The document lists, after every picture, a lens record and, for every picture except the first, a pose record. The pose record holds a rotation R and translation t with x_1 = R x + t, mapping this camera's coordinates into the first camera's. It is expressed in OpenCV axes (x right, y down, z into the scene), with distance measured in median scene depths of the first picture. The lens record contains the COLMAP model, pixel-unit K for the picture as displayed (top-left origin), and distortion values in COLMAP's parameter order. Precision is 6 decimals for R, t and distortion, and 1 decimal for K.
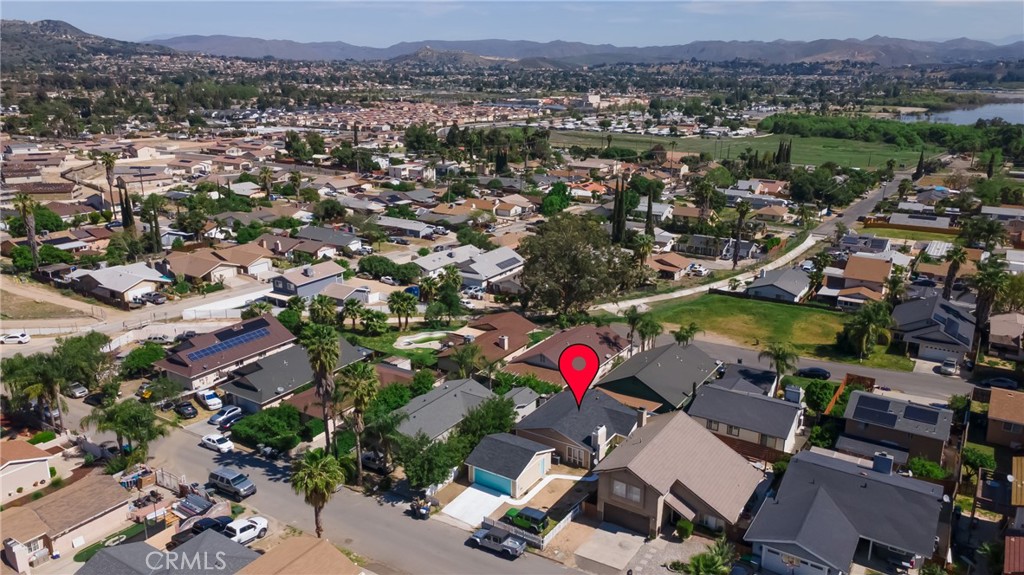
lens RADIAL K [[756.9, 0, 512.0], [0, 756.9, 287.5], [0, 0, 1]] dist [0.037963, 0.004507]
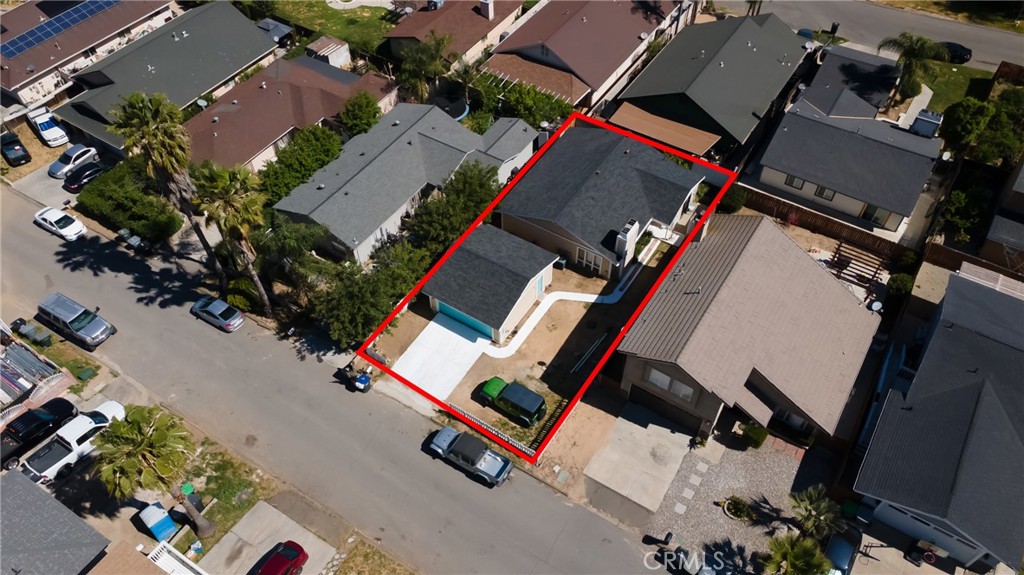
lens RADIAL K [[756.0, 0, 511.1], [0, 756.0, 292.7], [0, 0, 1]] dist [0.048961, 0.011994]
pose [[0.999931, -0.007991, -0.008630, 0.012737], [0.011419, 0.835397, 0.549529, -0.079207], [0.002818, -0.549589, 0.835430, 0.274495]]
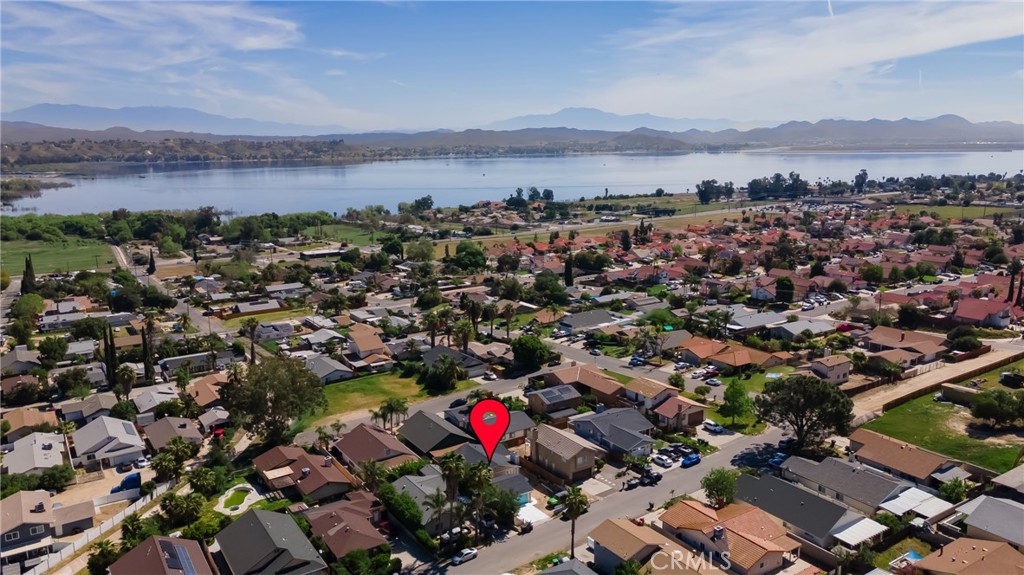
lens RADIAL K [[756.0, 0, 511.1], [0, 756.0, 292.7], [0, 0, 1]] dist [0.048961, 0.011994]
pose [[0.388474, -0.191896, 0.901257, -0.884038], [0.266938, 0.959572, 0.089253, -0.207597], [-0.881948, 0.205907, 0.423993, 0.119475]]
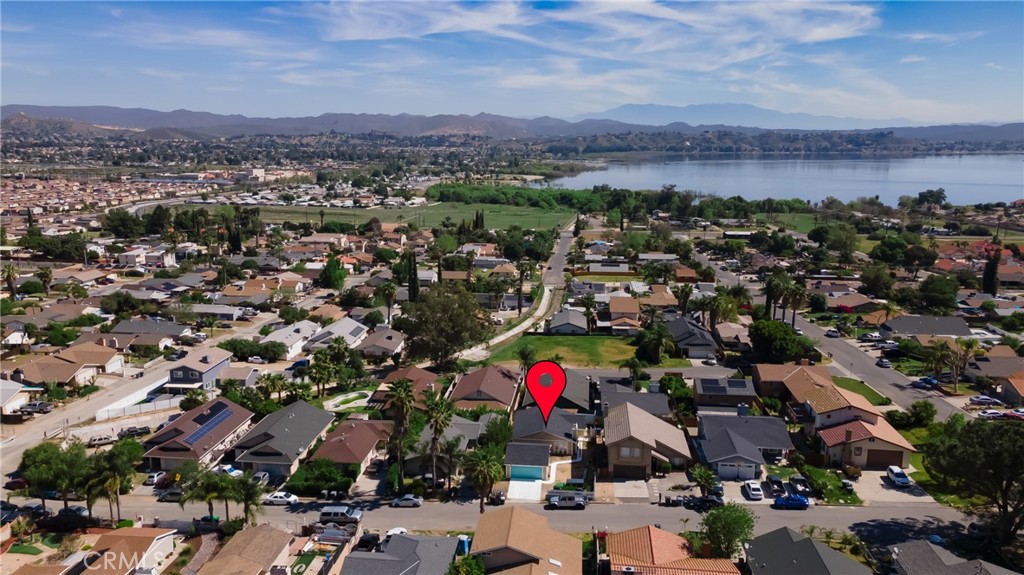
lens RADIAL K [[756.0, 0, 511.1], [0, 756.0, 292.7], [0, 0, 1]] dist [0.048961, 0.011994]
pose [[0.889637, -0.093431, 0.447008, -0.392363], [0.128126, 0.990598, -0.047946, -0.007184], [-0.438326, 0.099928, 0.893244, -0.168687]]
